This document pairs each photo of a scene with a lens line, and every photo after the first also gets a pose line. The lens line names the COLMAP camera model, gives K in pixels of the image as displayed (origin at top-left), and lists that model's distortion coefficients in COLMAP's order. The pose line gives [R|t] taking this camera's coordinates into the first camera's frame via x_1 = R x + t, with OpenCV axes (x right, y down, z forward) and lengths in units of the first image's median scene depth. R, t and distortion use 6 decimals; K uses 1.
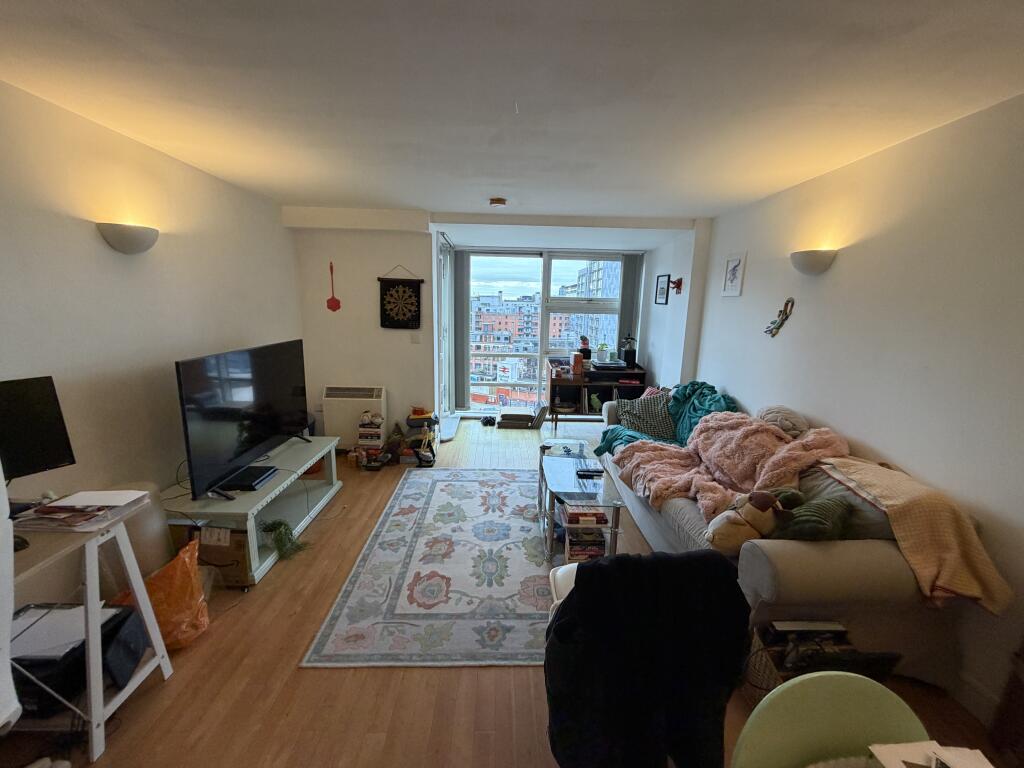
lens RADIAL K [[411.1, 0, 507.8], [0, 411.1, 384.3], [0, 0, 1]] dist [-0.001571, -0.000040]
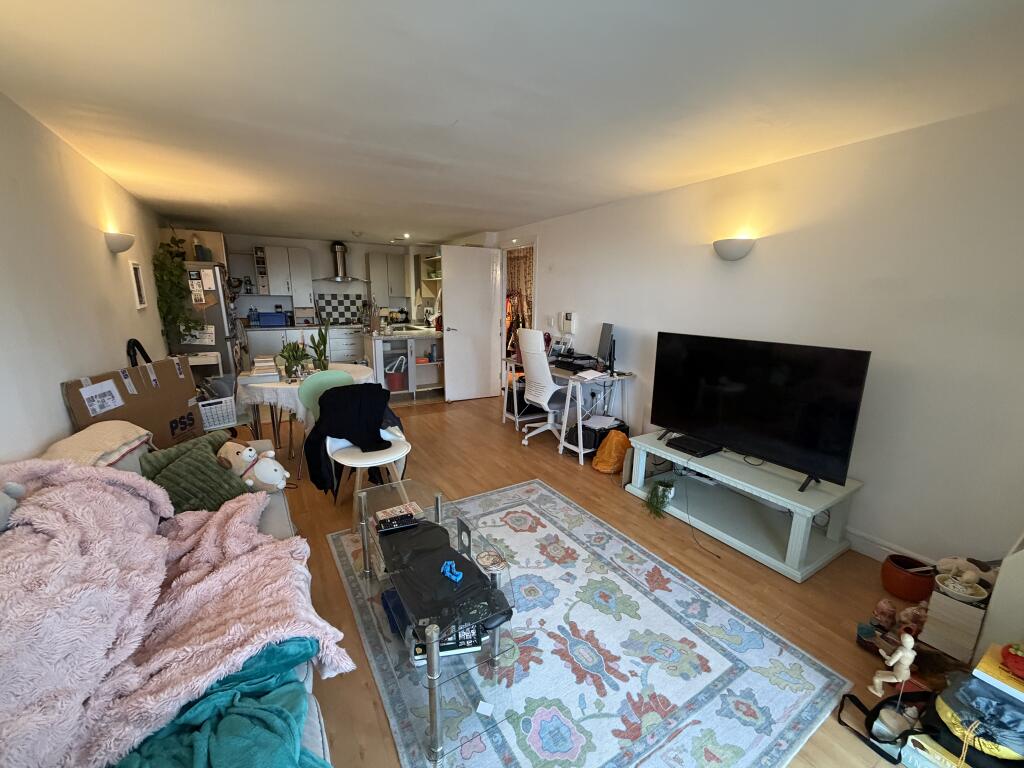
lens RADIAL K [[411.1, 0, 507.8], [0, 411.1, 384.3], [0, 0, 1]] dist [-0.001571, -0.000040]
pose [[-0.868666, 0.070677, -0.490332, 0.309440], [-0.126594, 0.925240, 0.357638, -0.231022], [0.478951, 0.372741, -0.794777, 1.331056]]
